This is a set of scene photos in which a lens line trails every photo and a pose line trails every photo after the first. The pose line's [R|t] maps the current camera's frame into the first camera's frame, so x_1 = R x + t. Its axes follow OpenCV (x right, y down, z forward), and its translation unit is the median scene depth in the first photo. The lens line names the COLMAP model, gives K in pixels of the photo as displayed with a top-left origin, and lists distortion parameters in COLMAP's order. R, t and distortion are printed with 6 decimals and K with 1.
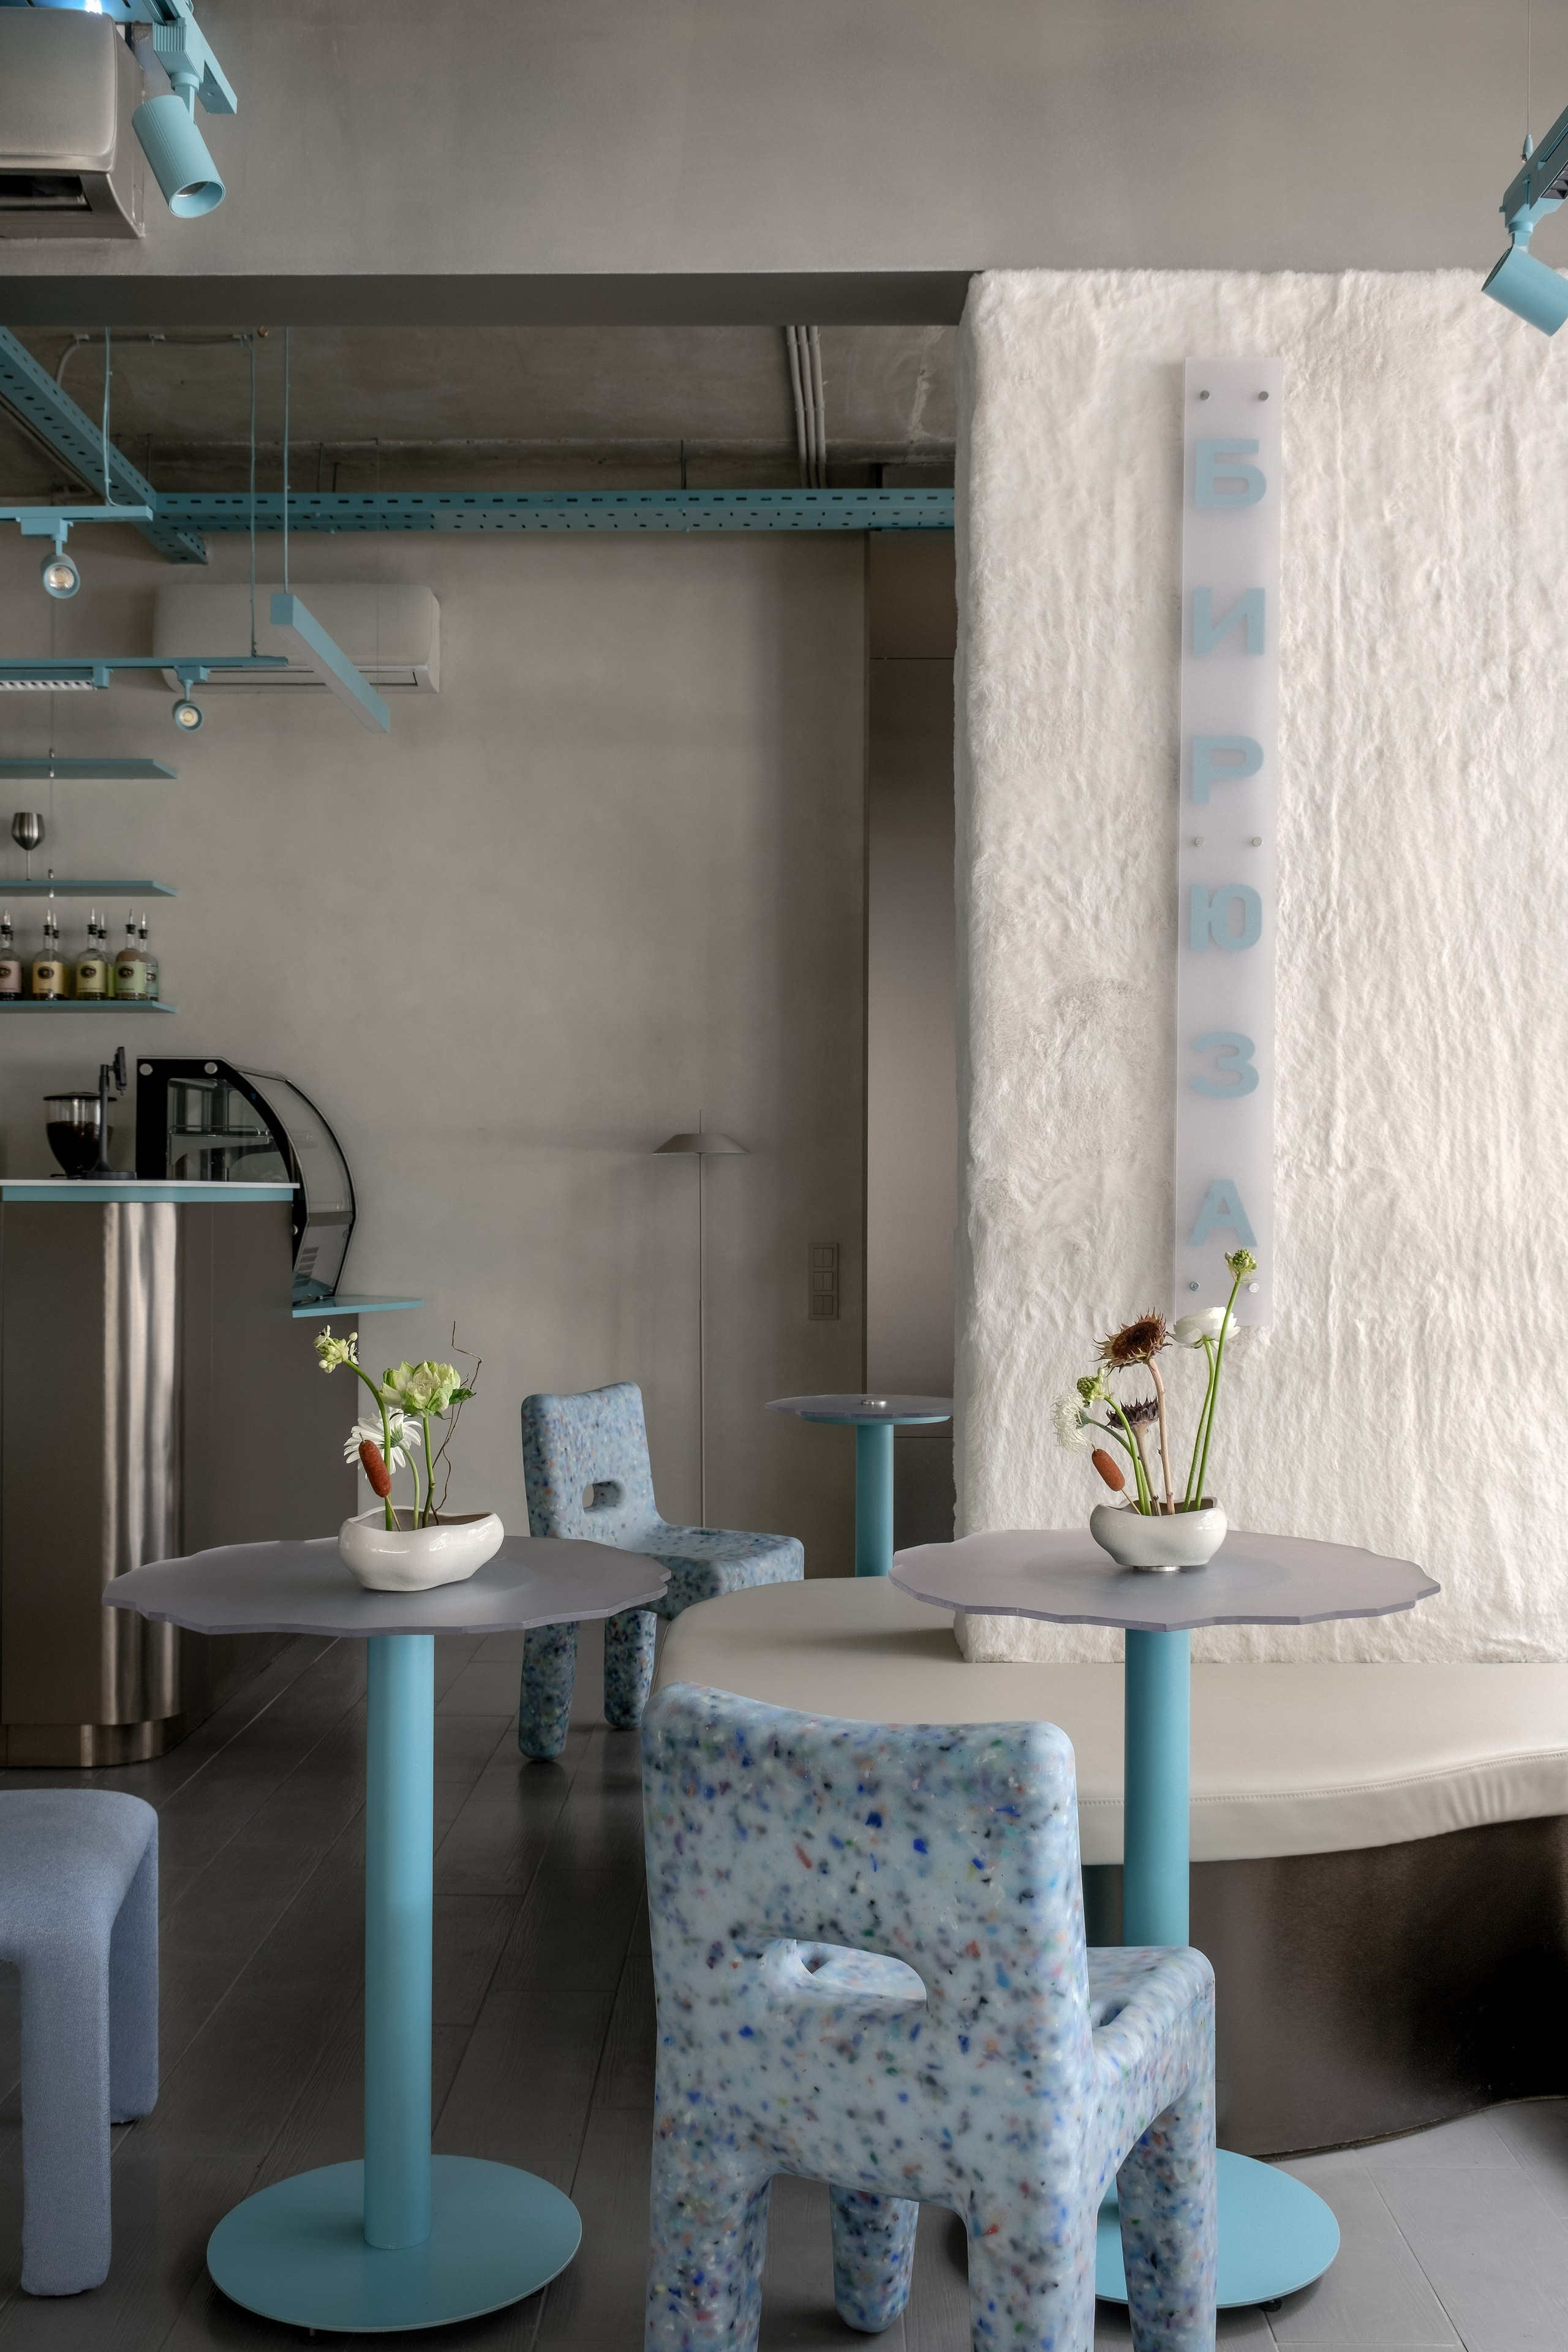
lens RADIAL K [[2284.0, 0, 765.9], [0, 2284.0, 1228.0], [0, 0, 1]] dist [0.002811, 0.000000]
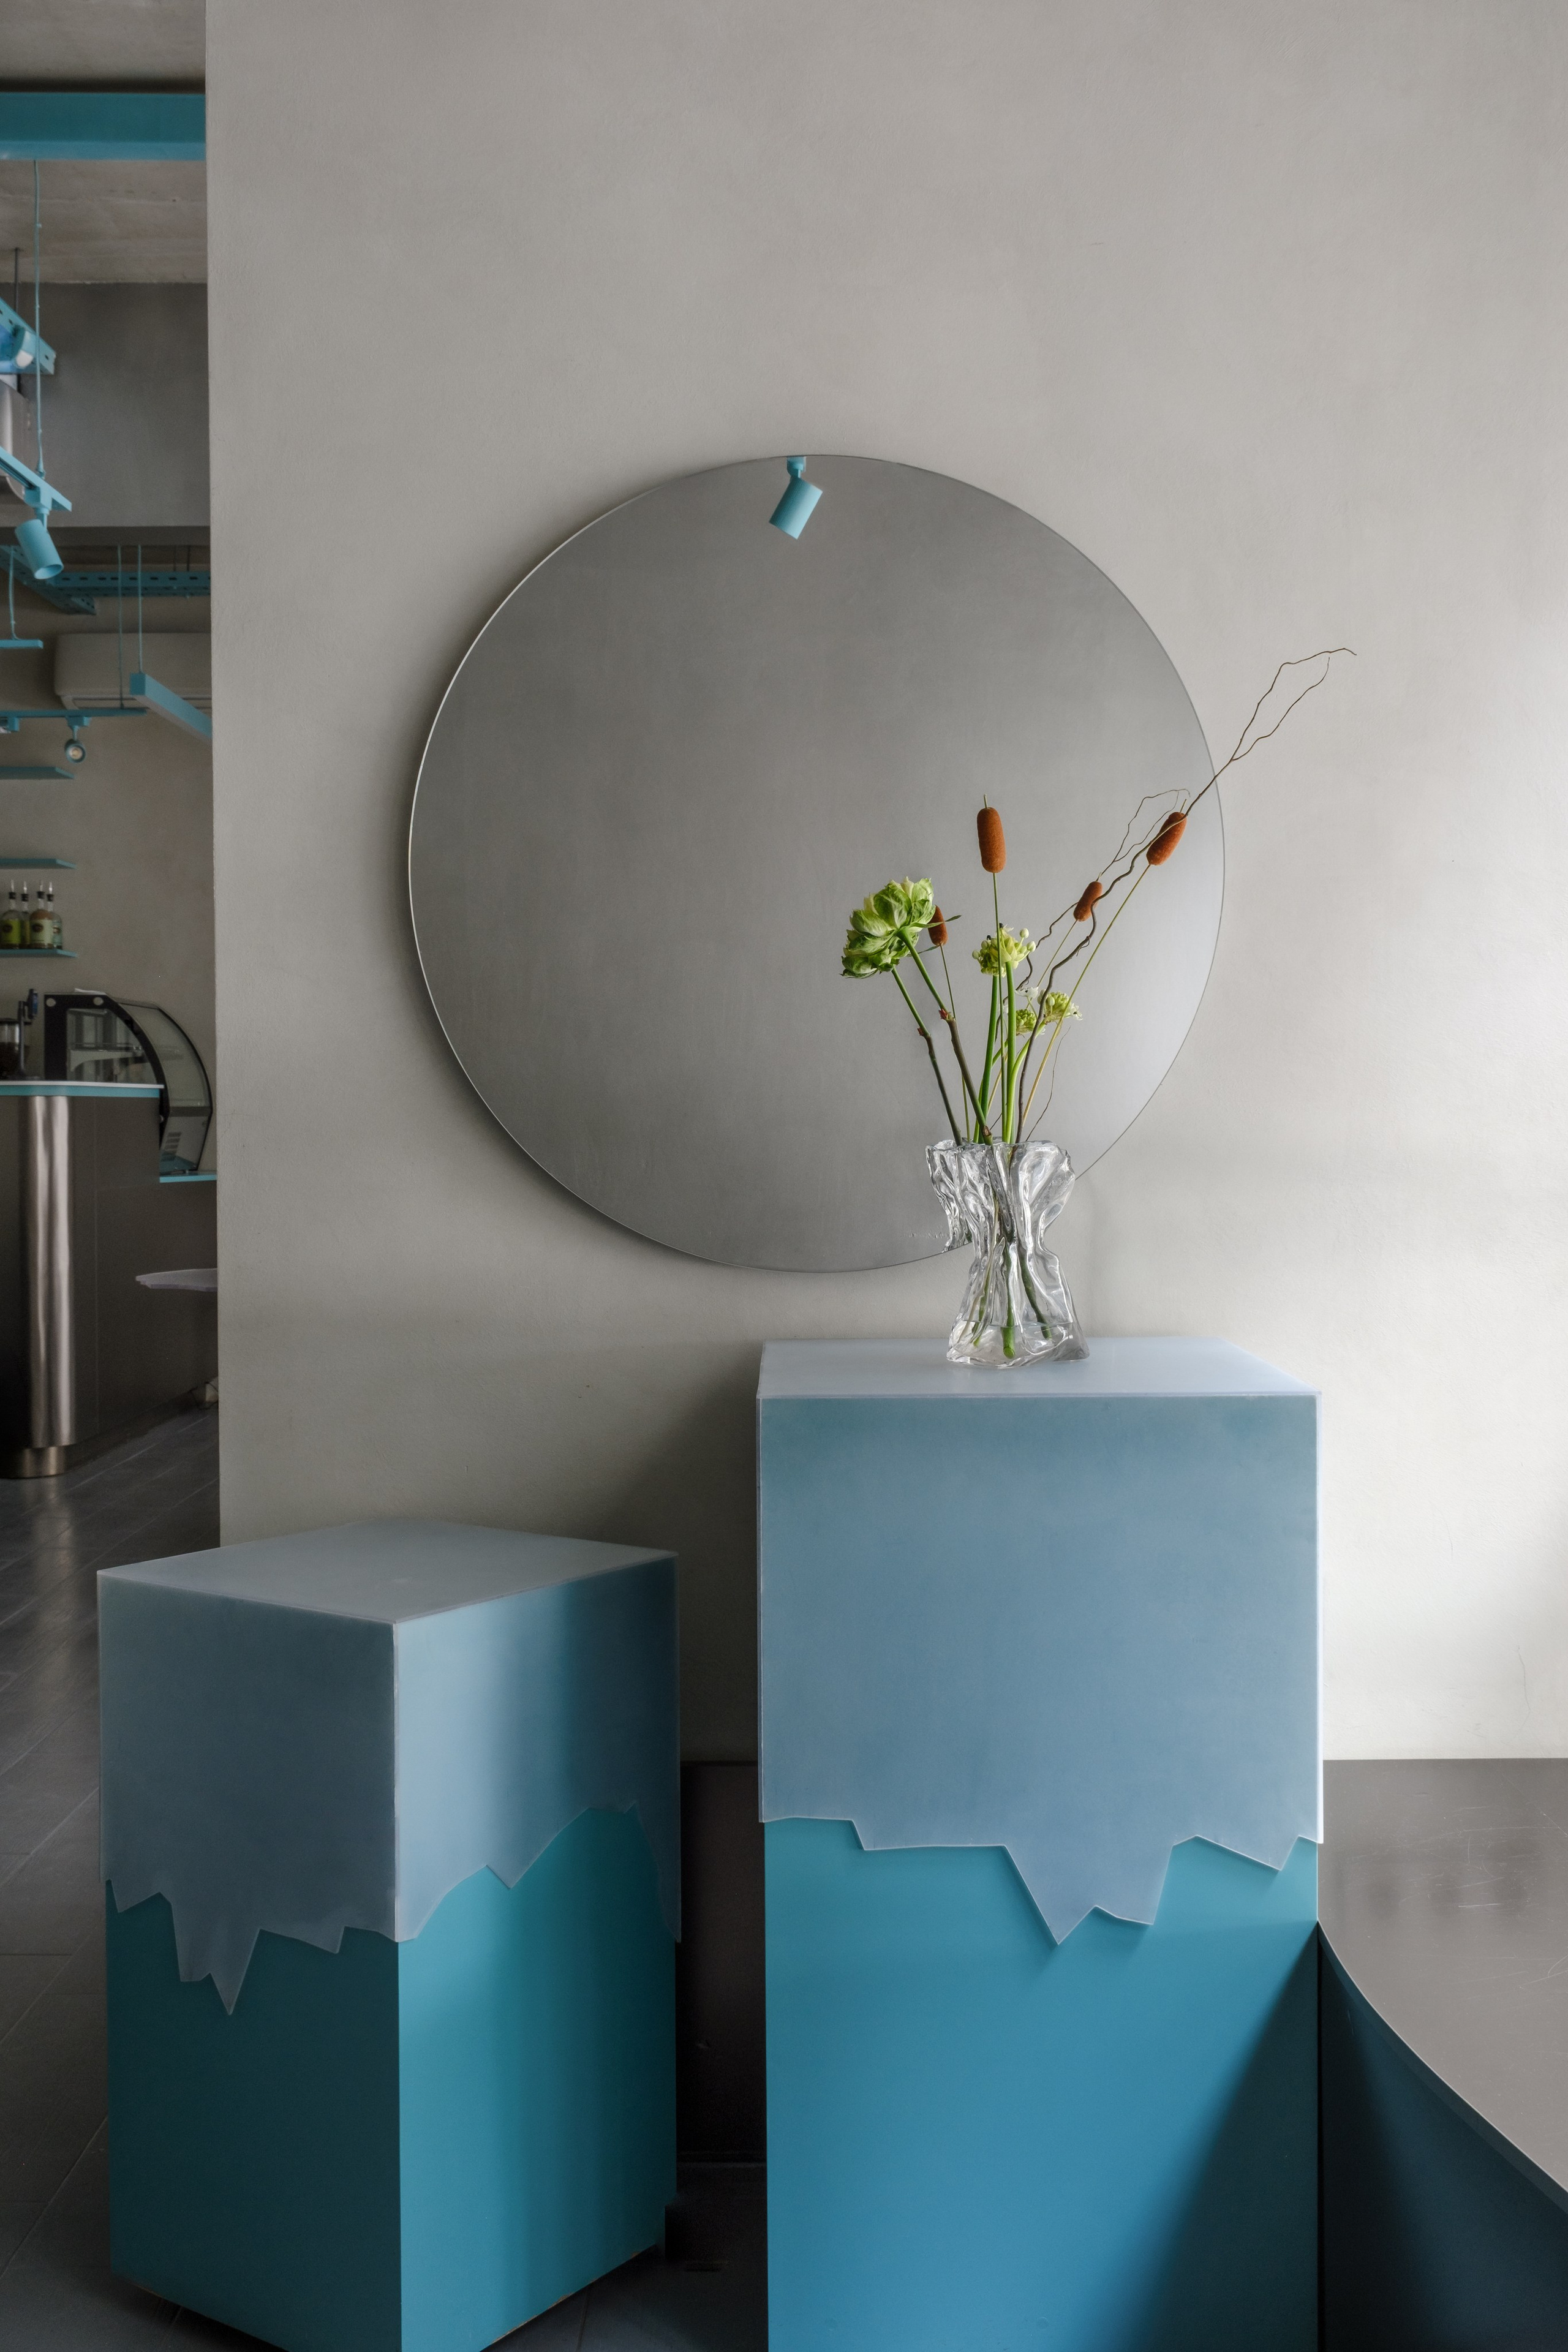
lens RADIAL K [[2459.7, 0, 645.2], [0, 2459.7, 1216.7], [0, 0, 1]] dist [0.043103, 0.000000]
pose [[0.999082, -0.002052, -0.042780, 0.245591], [0.003377, 0.999516, 0.030931, 0.024570], [0.042695, -0.031048, 0.998606, -0.777143]]
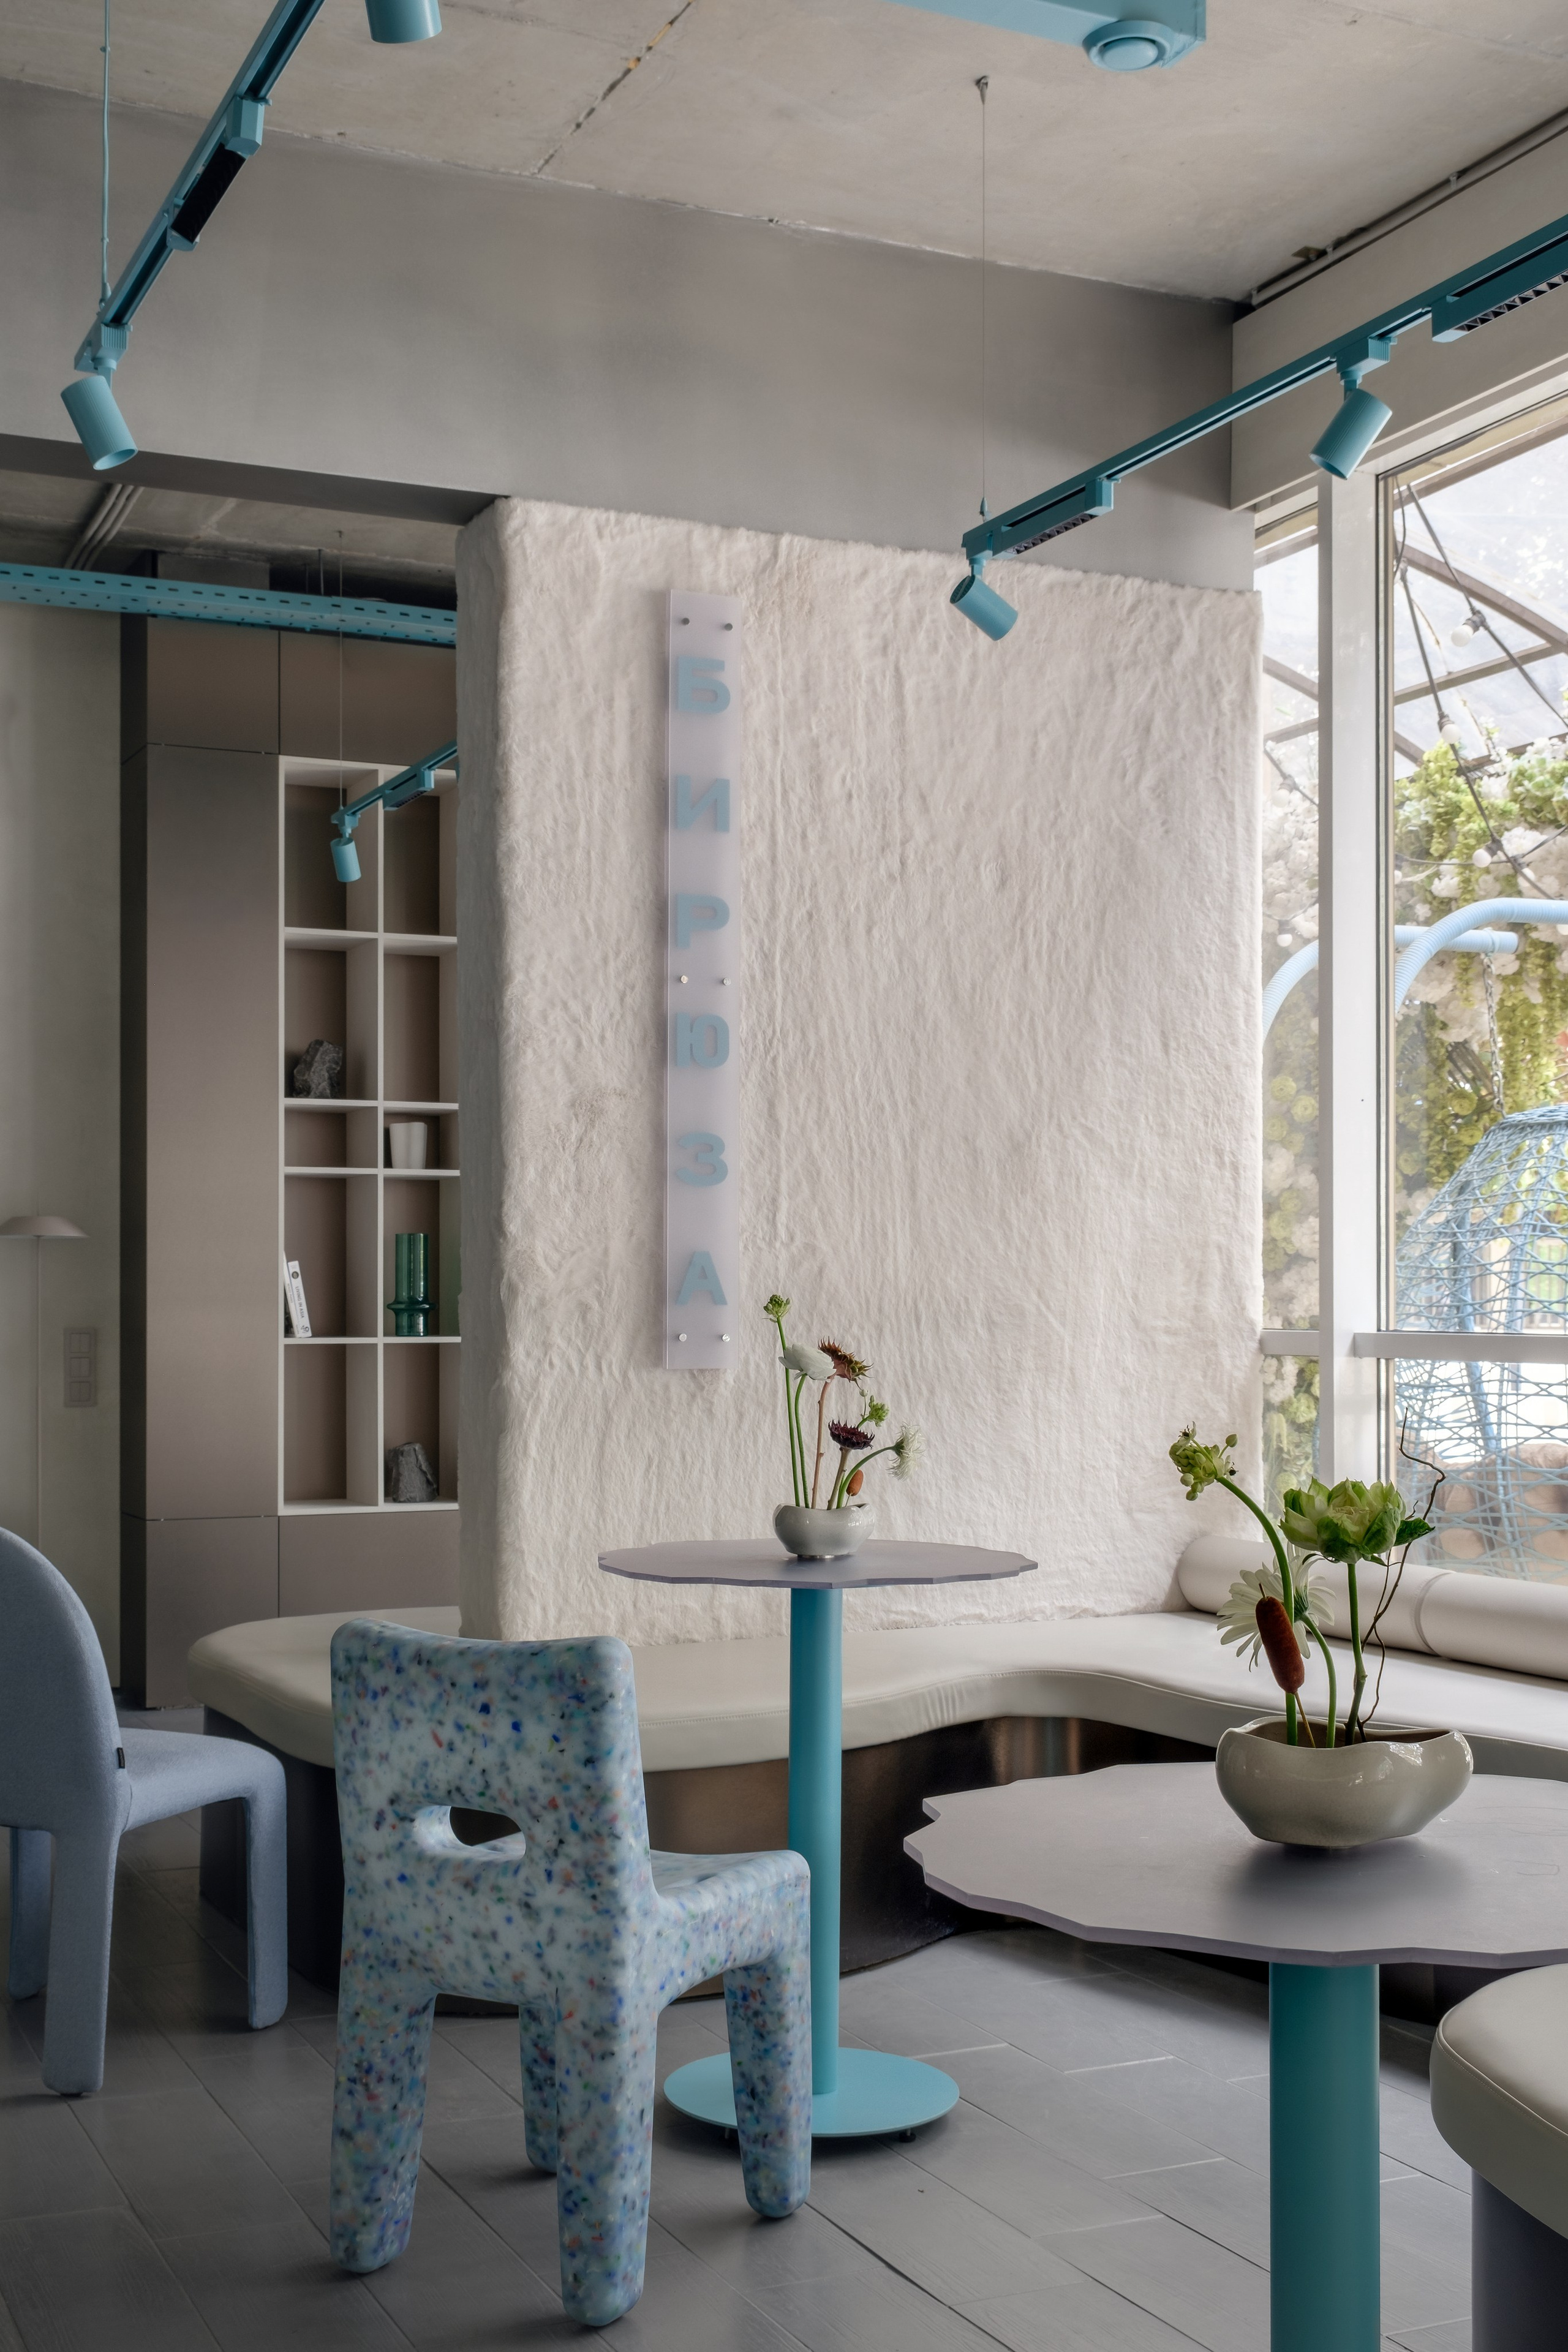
lens RADIAL K [[2735.3, 0, 779.4], [0, 2735.3, 1337.3], [0, 0, 1]] dist [0.002710, 0.000000]
pose [[0.901363, -0.011402, 0.432915, -0.403592], [0.012178, 0.999925, 0.000981, 0.024413], [-0.432894, 0.004388, 0.901434, -0.357447]]
